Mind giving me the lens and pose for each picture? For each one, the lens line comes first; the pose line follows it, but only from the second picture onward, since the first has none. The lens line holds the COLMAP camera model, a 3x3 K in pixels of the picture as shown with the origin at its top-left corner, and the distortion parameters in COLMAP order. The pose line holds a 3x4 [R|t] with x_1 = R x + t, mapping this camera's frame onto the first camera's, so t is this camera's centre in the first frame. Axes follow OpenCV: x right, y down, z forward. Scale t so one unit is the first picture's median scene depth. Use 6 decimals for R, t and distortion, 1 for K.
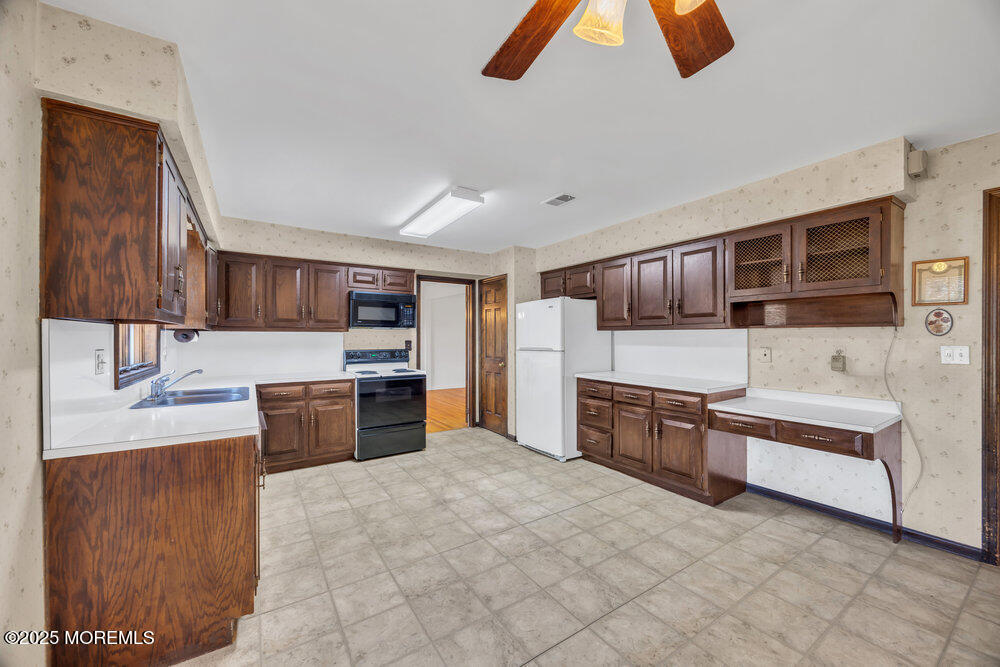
lens RADIAL K [[382.1, 0, 508.0], [0, 382.1, 338.3], [0, 0, 1]] dist [0.000771, 0.000194]
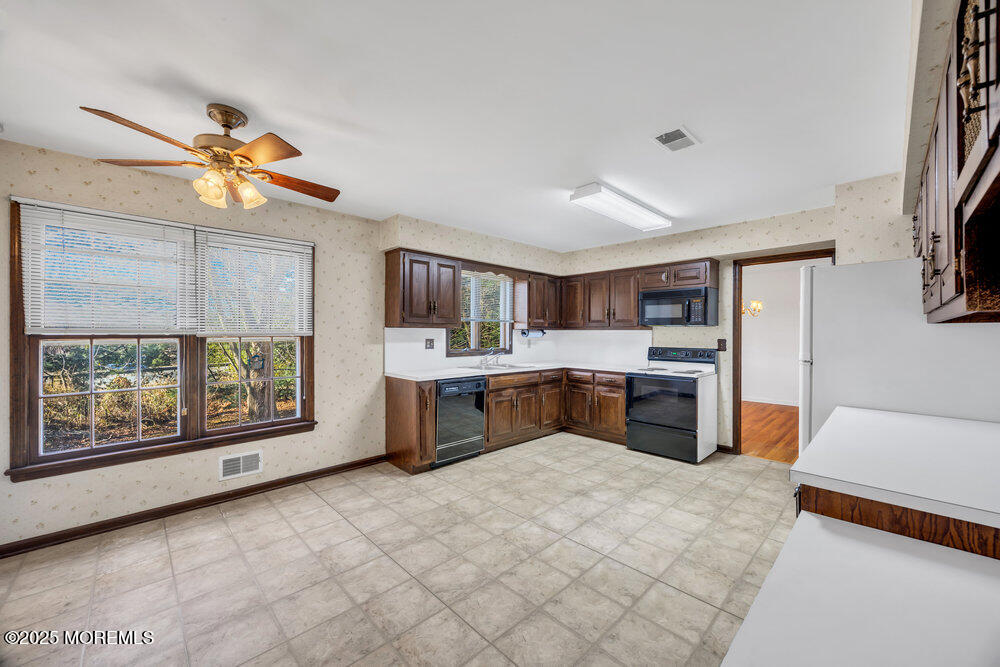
lens RADIAL K [[382.1, 0, 505.4], [0, 382.1, 333.3], [0, 0, 1]] dist [0.000771, 0.000194]
pose [[0.184977, 0.001094, -0.982742, 0.838940], [-0.005987, 0.999982, -0.000014, -0.006767], [0.982725, 0.005886, 0.184980, 0.618206]]
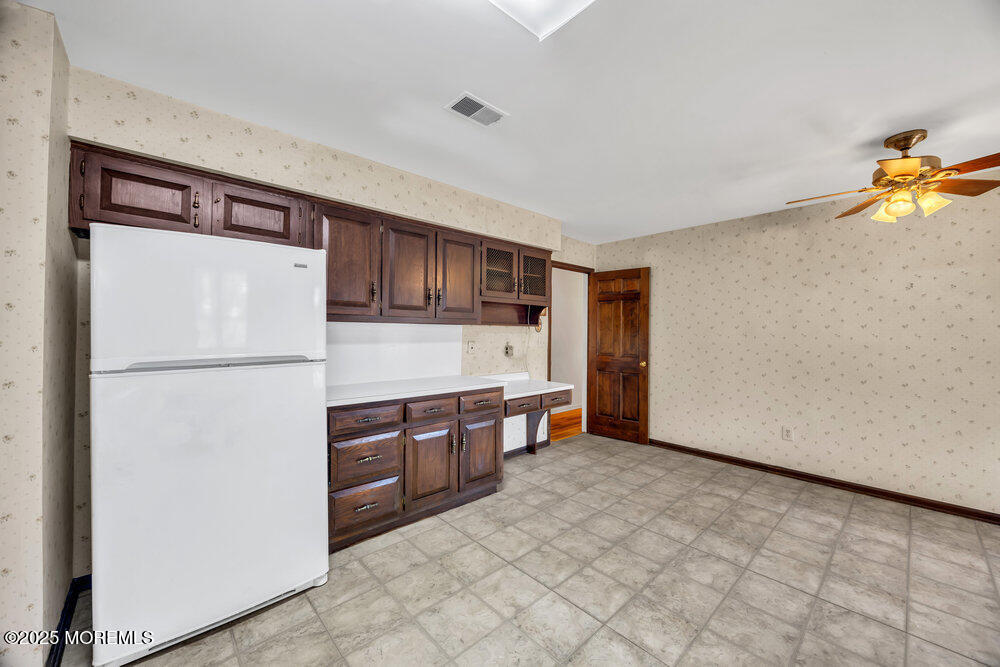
lens RADIAL K [[382.1, 0, 503.0], [0, 382.1, 332.5], [0, 0, 1]] dist [0.000771, 0.000194]
pose [[-0.152769, 0.001397, 0.988261, -0.522521], [-0.001345, 0.999998, -0.001621, -0.002433], [-0.988261, -0.001576, -0.152767, 1.148105]]
